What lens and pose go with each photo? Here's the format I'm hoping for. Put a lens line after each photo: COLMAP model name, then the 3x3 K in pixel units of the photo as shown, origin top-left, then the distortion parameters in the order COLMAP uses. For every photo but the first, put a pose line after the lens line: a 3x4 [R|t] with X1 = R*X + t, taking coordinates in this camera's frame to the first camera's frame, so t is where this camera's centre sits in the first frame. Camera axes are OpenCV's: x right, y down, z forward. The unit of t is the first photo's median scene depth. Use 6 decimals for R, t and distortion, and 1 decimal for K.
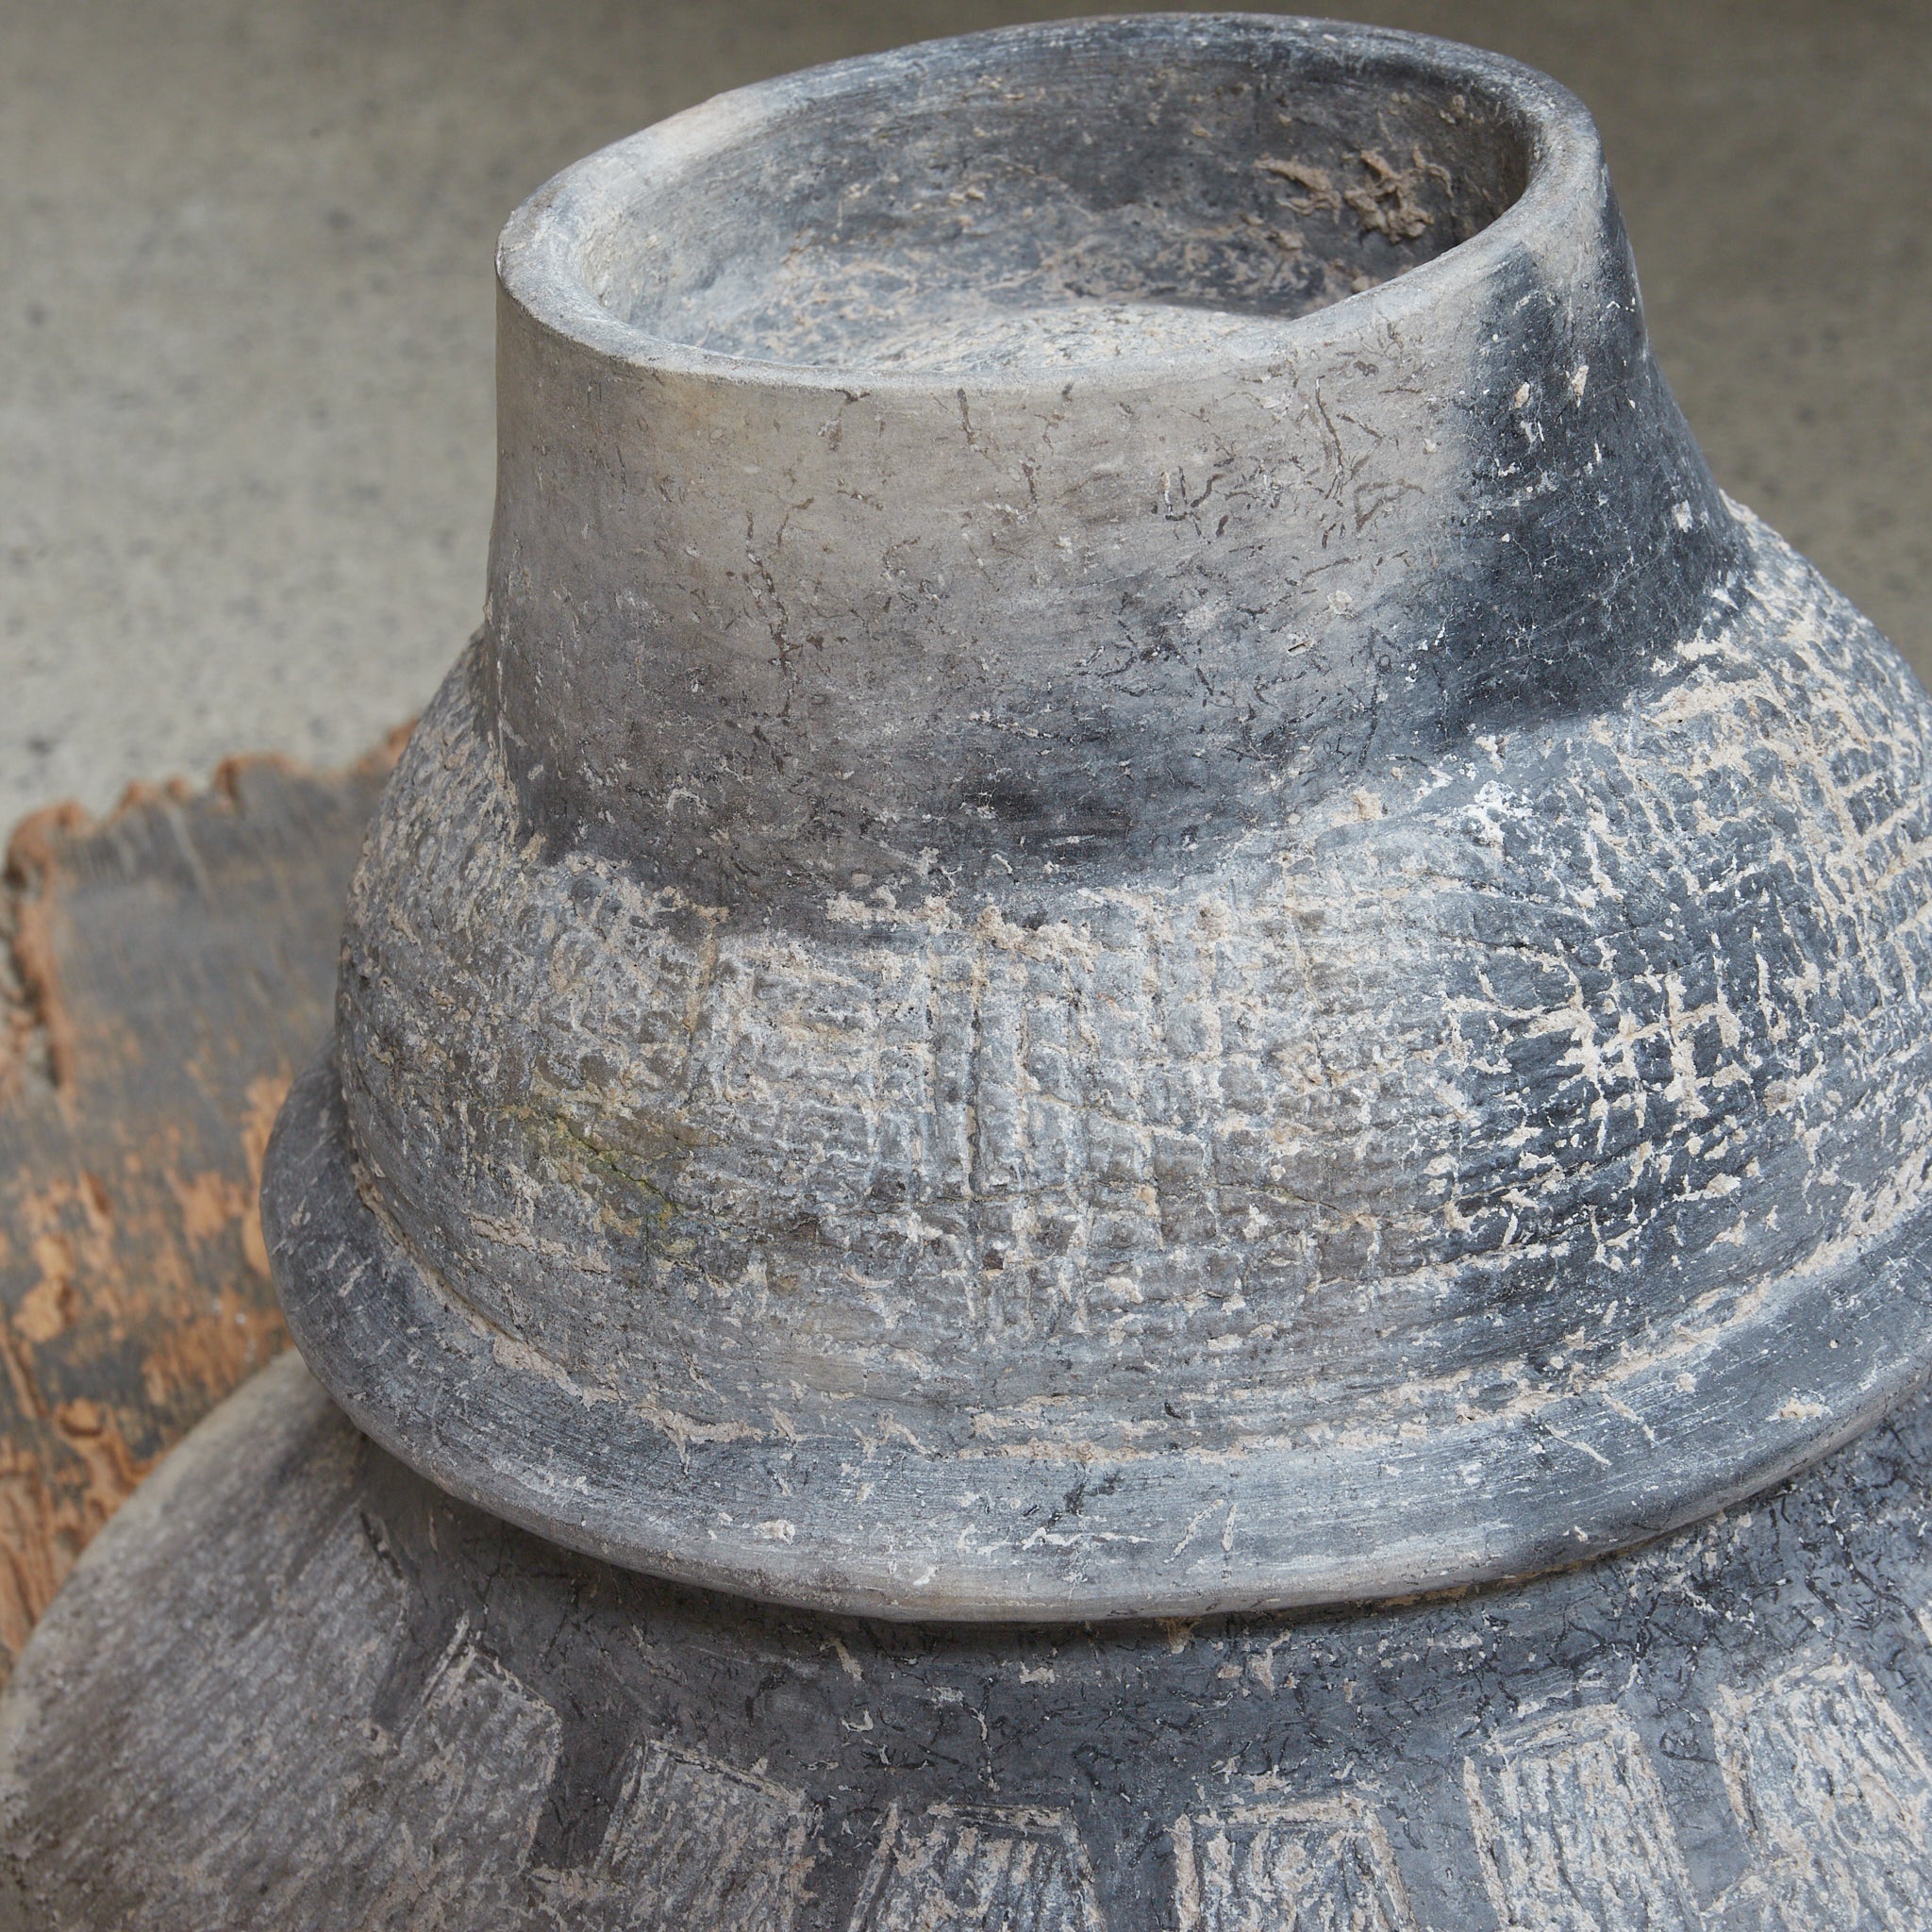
lens RADIAL K [[5295.5, 0, 988.6], [0, 5295.5, 962.2], [0, 0, 1]] dist [0.048802, 0.520394]
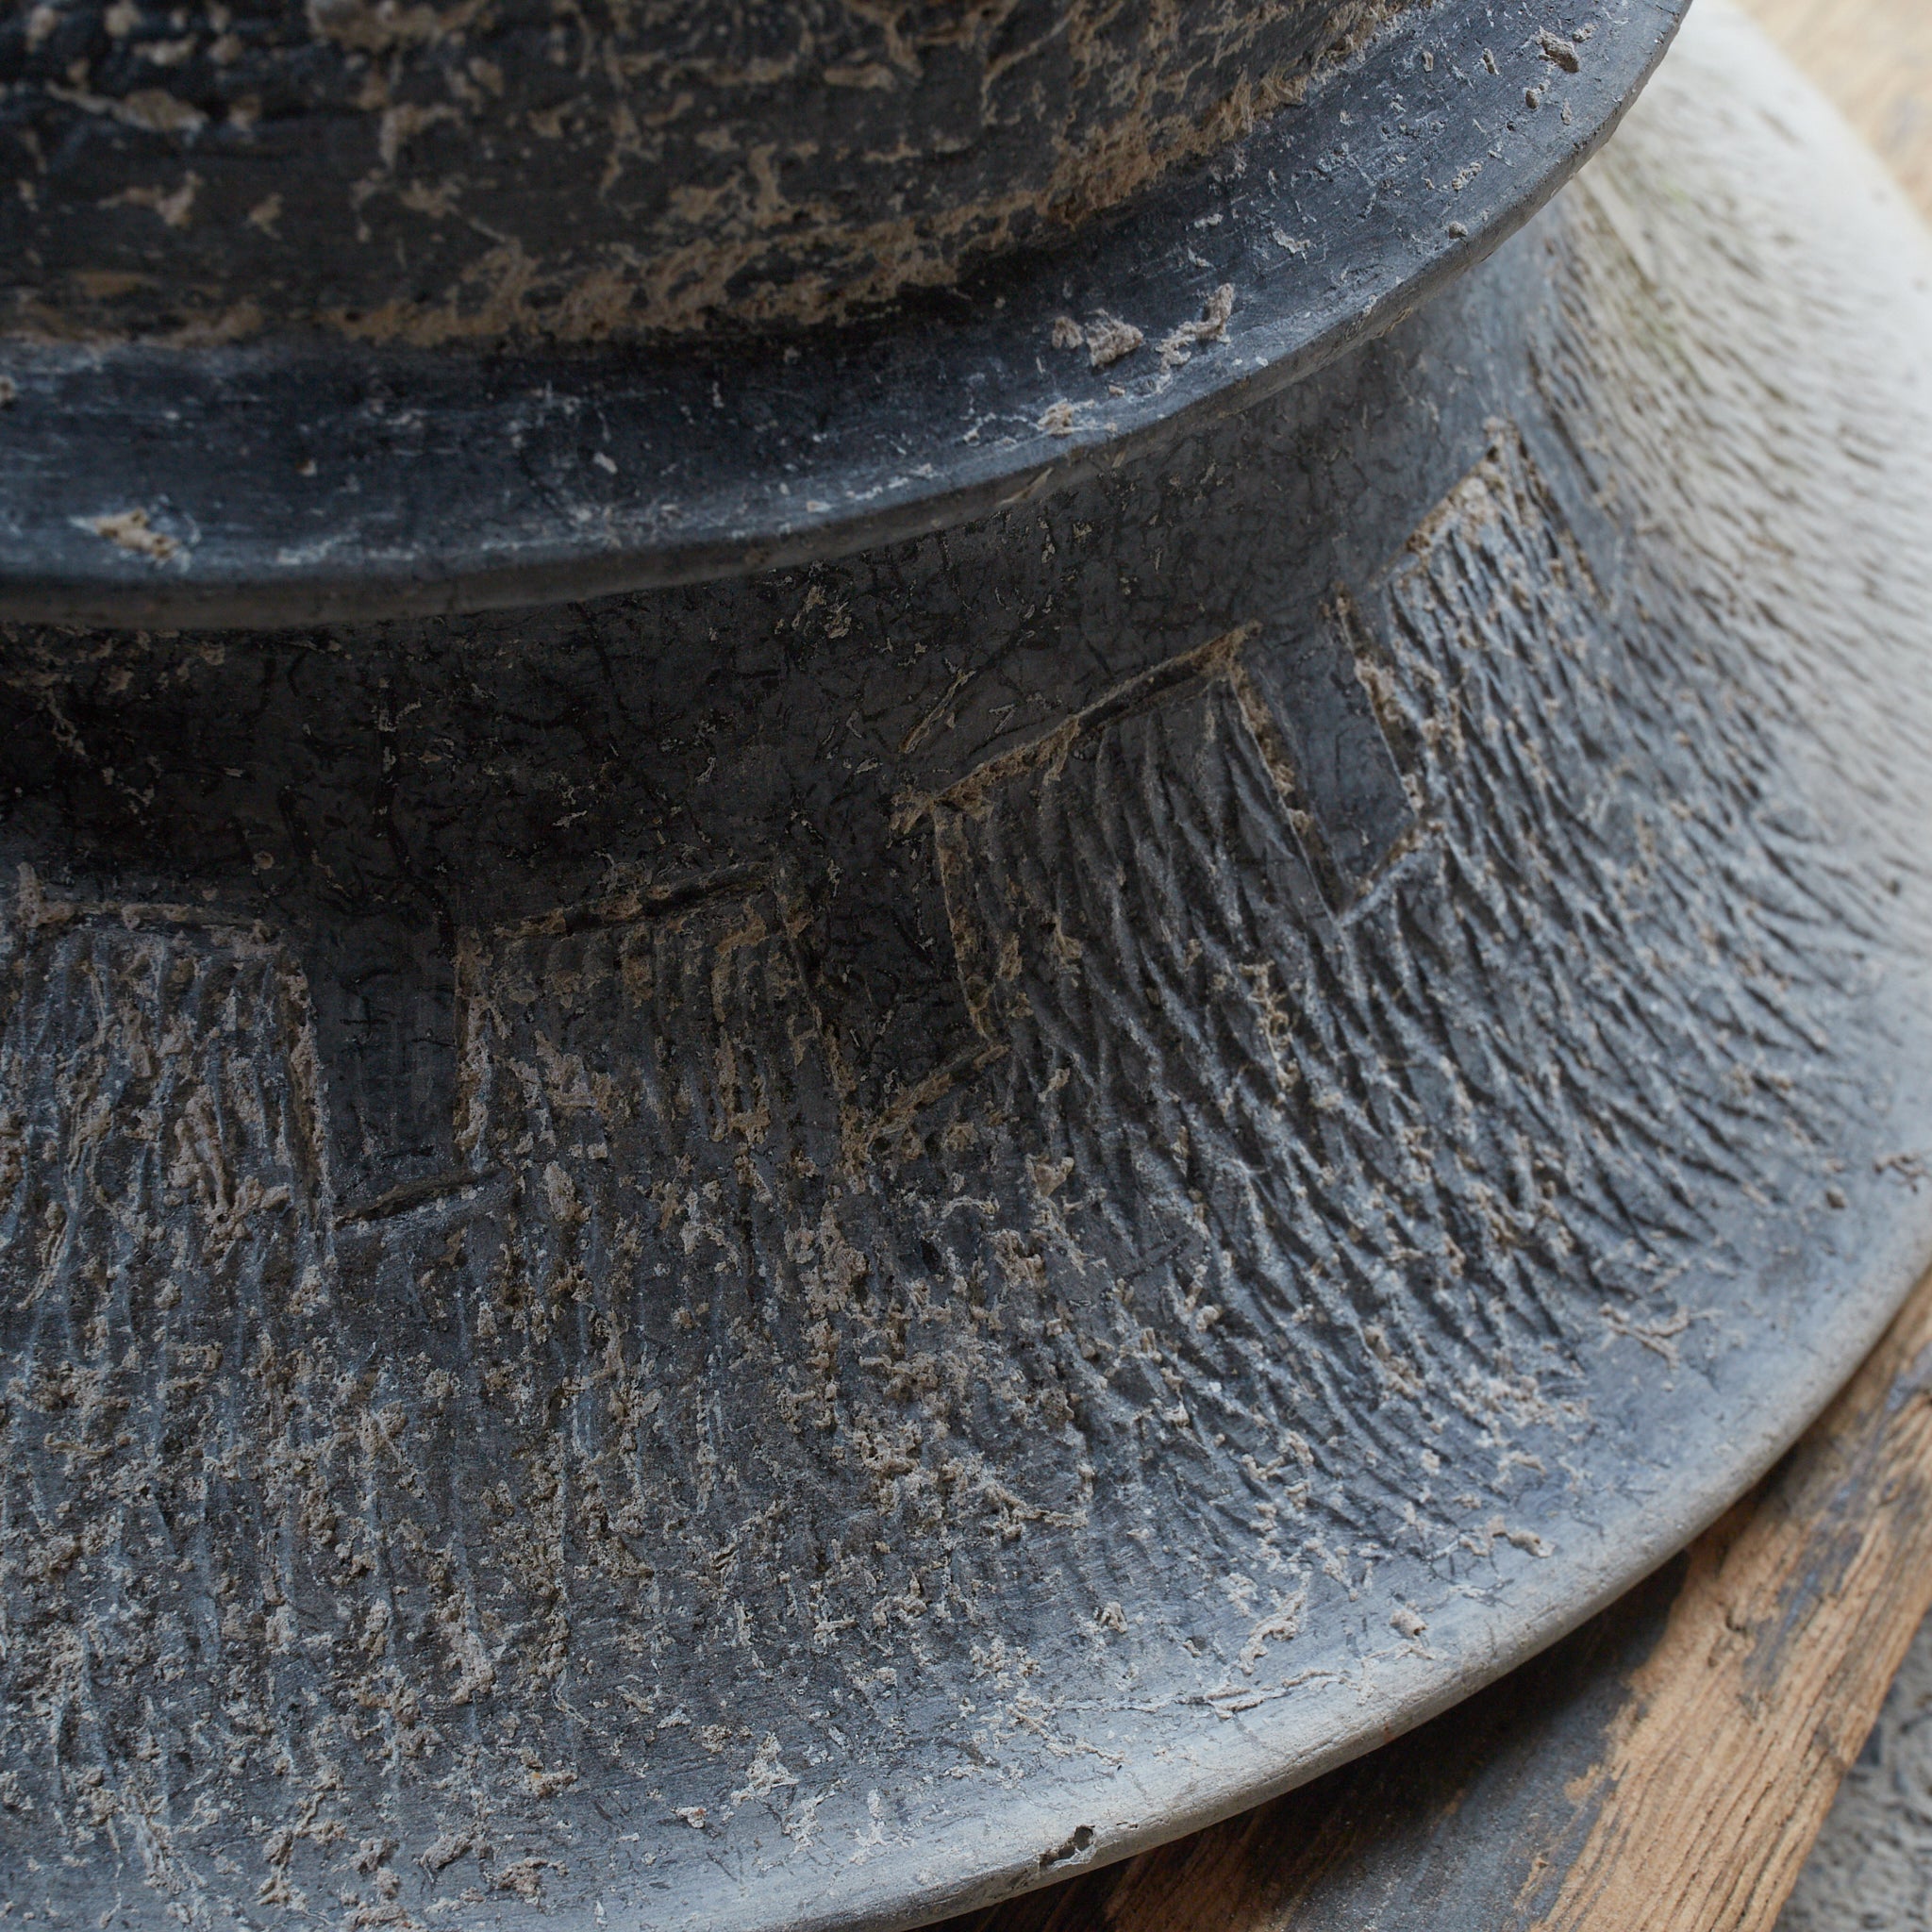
lens RADIAL K [[5051.7, 0, 963.6], [0, 5051.7, 970.3], [0, 0, 1]] dist [-0.025300, 0.310301]
pose [[0.817892, 0.524701, -0.236097, 0.377983], [-0.416988, 0.823285, 0.385128, -0.120740], [0.396451, -0.216543, 0.892152, 0.554421]]
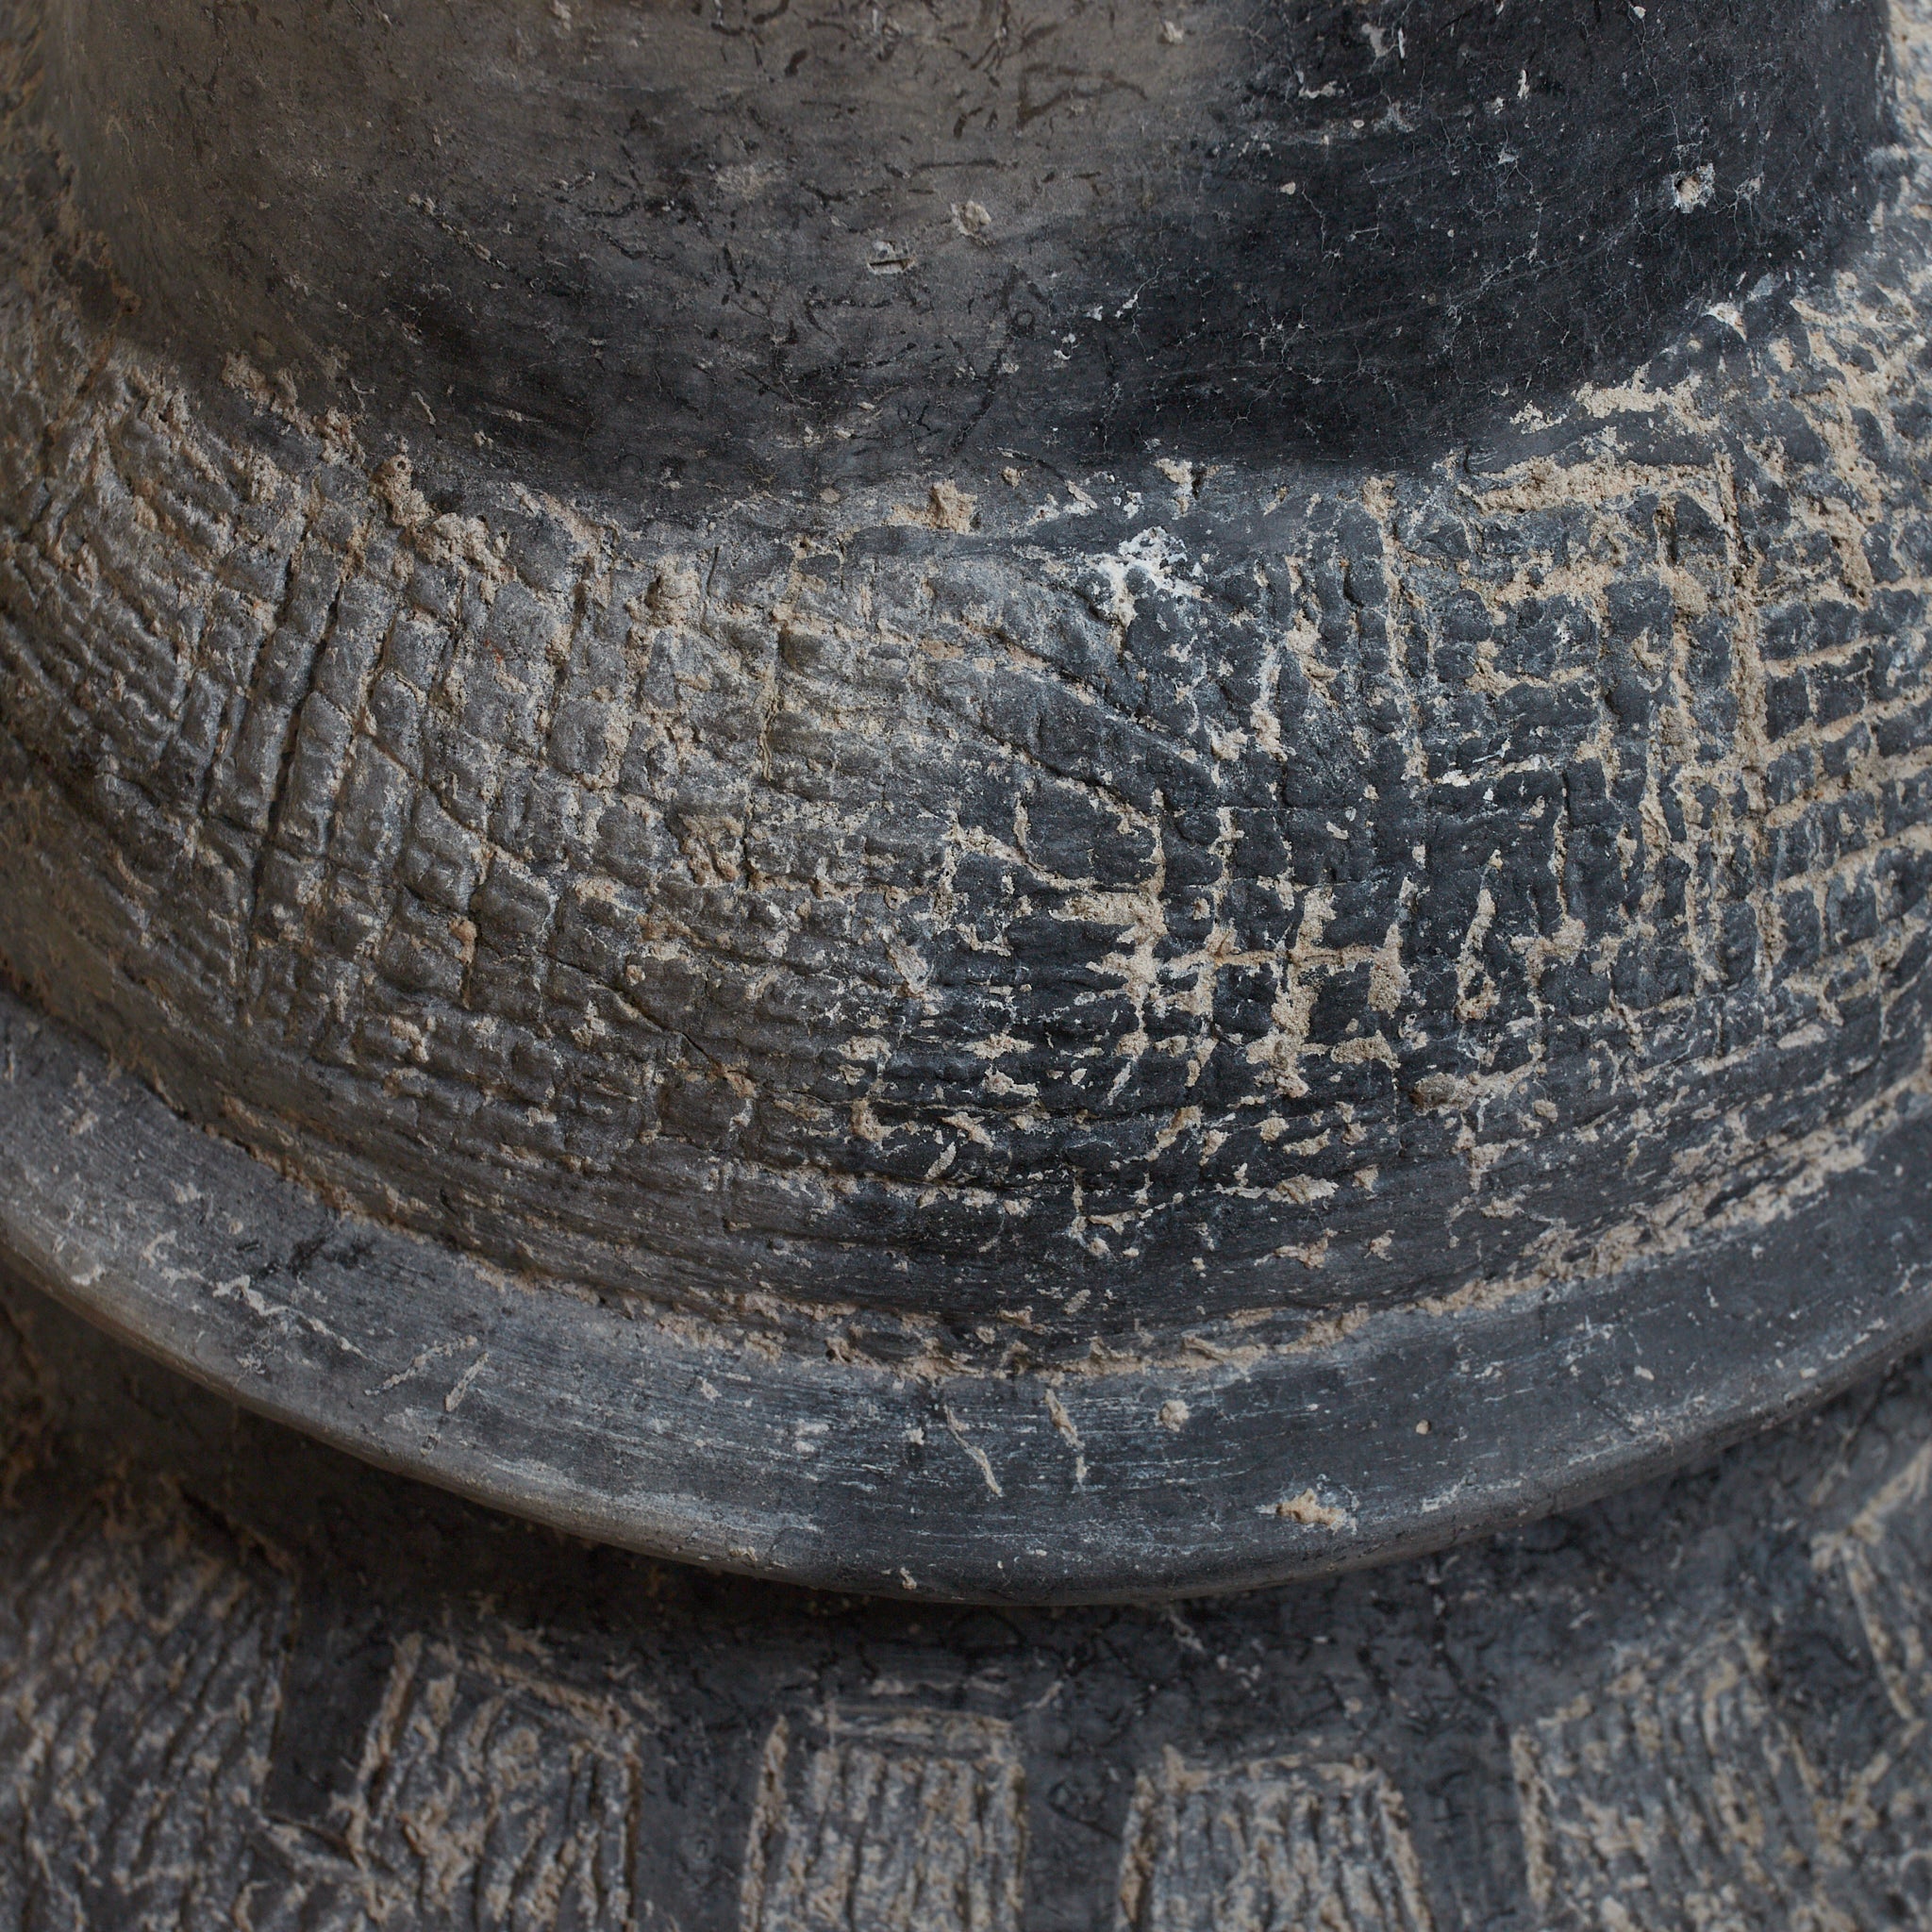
lens RADIAL K [[5051.7, 0, 963.6], [0, 5051.7, 970.3], [0, 0, 1]] dist [-0.025300, 0.310301]
pose [[0.905208, 0.370517, -0.208124, 0.225264], [-0.284353, 0.892035, 0.351307, -0.200027], [0.315819, -0.258826, 0.912835, 0.404589]]
